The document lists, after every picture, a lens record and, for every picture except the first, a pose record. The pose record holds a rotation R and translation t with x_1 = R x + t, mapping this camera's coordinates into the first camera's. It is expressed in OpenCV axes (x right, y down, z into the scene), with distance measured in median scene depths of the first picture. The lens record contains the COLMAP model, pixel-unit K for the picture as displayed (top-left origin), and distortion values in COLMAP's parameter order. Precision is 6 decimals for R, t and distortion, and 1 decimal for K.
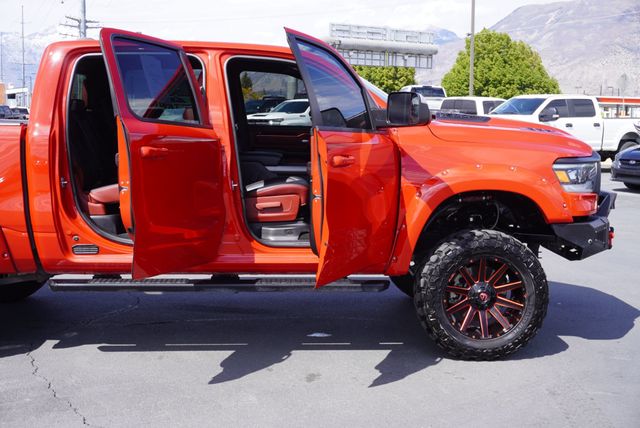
lens RADIAL K [[865.5, 0, 320.0], [0, 865.5, 214.0], [0, 0, 1]] dist [-0.007313, 0.018455]
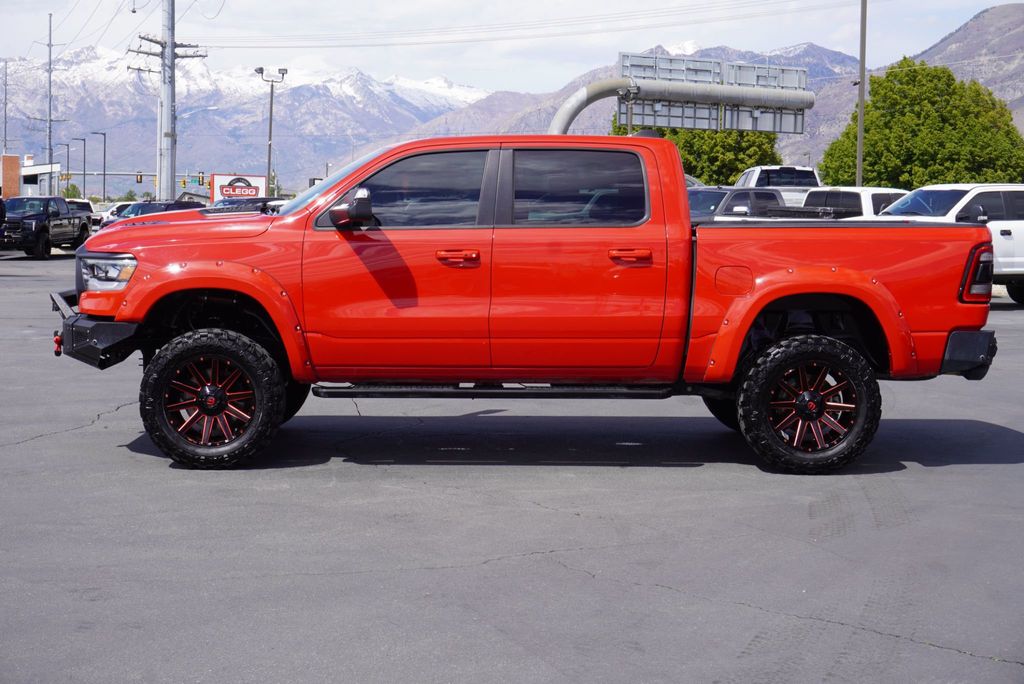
lens RADIAL K [[1675.5, 0, 512.0], [0, 1675.5, 342.0], [0, 0, 1]] dist [0.007854, 0.067311]
pose [[0.998769, 0.008243, -0.048908, -0.039442], [-0.010162, 0.999182, -0.039132, 0.103667], [0.048546, 0.039581, 0.998036, -0.853408]]
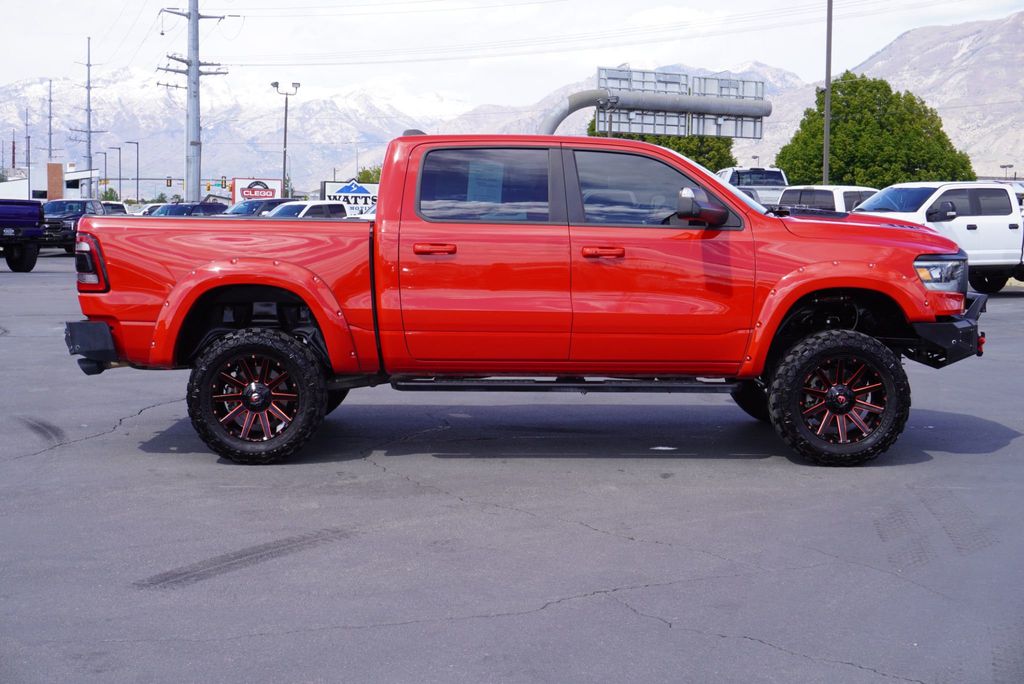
lens RADIAL K [[1461.9, 0, 512.0], [0, 1461.9, 342.0], [0, 0, 1]] dist [0.004440, 0.002703]
pose [[0.999254, 0.001505, -0.038579, -0.103187], [-0.002531, 0.999644, -0.026570, 0.069181], [0.038525, 0.026648, 0.998902, -0.576514]]
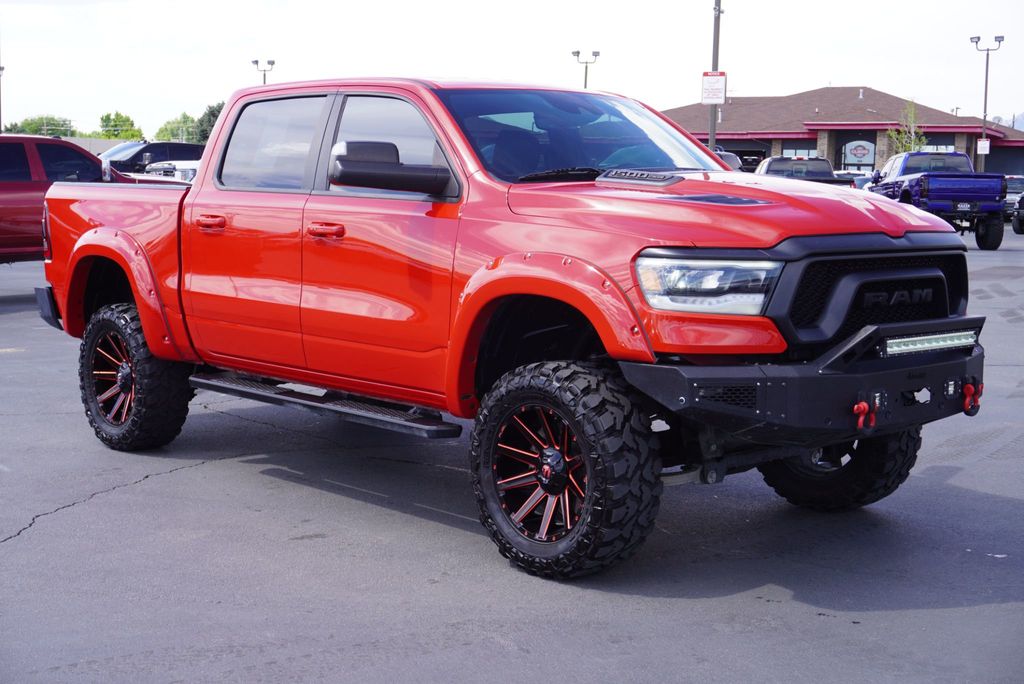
lens RADIAL K [[1461.9, 0, 512.0], [0, 1461.9, 342.0], [0, 0, 1]] dist [0.004440, 0.002703]
pose [[0.624623, 0.080101, -0.776807, 0.876821], [-0.088846, 0.995556, 0.031218, -0.022319], [0.775856, 0.049517, 0.628964, 0.300608]]
